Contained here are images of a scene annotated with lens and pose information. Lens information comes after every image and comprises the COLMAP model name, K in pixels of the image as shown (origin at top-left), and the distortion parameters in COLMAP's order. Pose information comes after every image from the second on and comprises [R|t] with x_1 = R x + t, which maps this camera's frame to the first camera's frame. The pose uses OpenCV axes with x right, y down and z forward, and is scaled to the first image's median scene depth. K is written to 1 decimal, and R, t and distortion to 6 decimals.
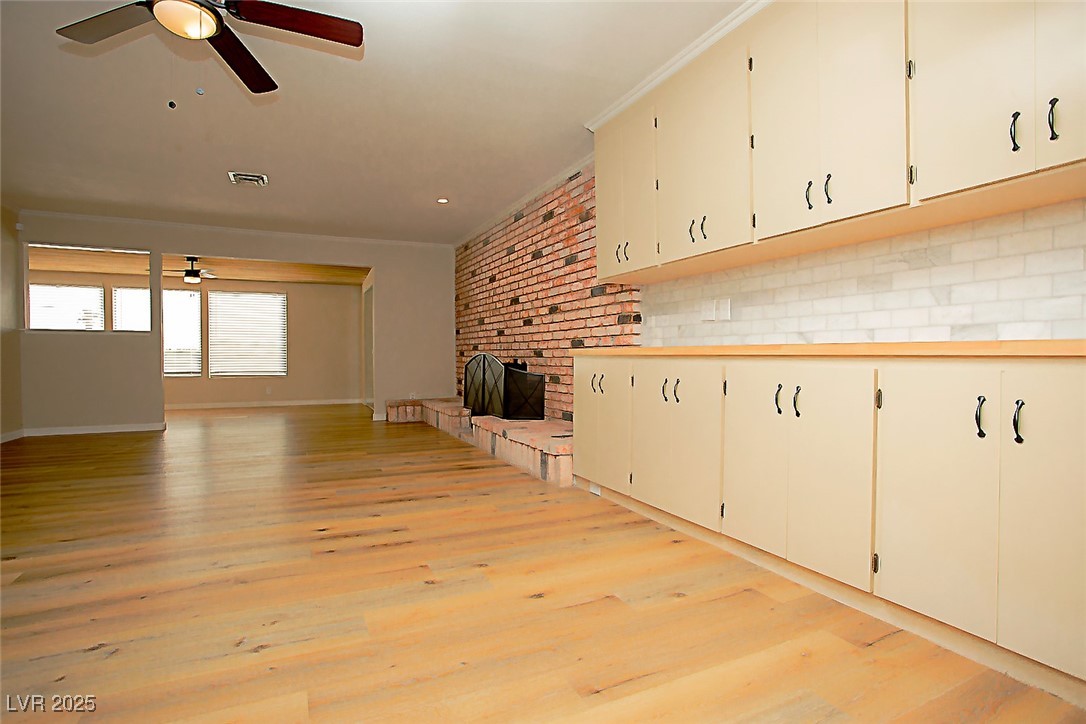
lens RADIAL K [[537.4, 0, 543.0], [0, 537.4, 362.0], [0, 0, 1]] dist [-0.054430, 0.025253]
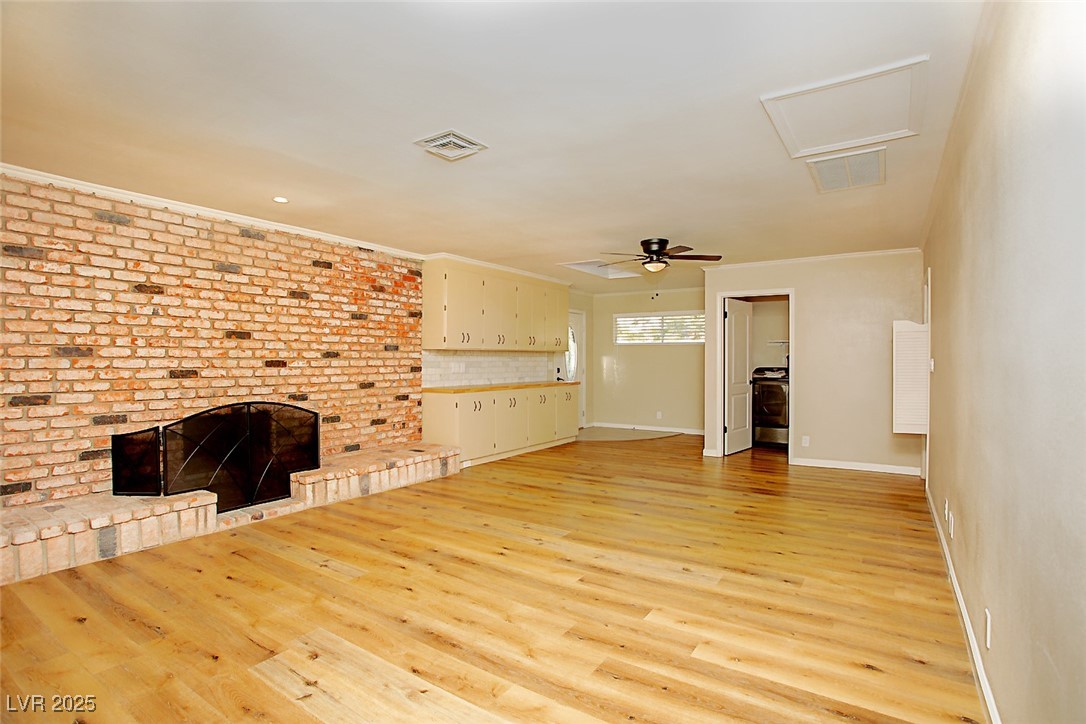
lens RADIAL K [[537.4, 0, 543.0], [0, 537.4, 362.0], [0, 0, 1]] dist [-0.054430, 0.025253]
pose [[-0.512255, -0.003648, 0.858826, -1.151791], [0.007570, 0.999933, 0.008763, -0.092431], [-0.858800, 0.010990, -0.512193, 1.220568]]
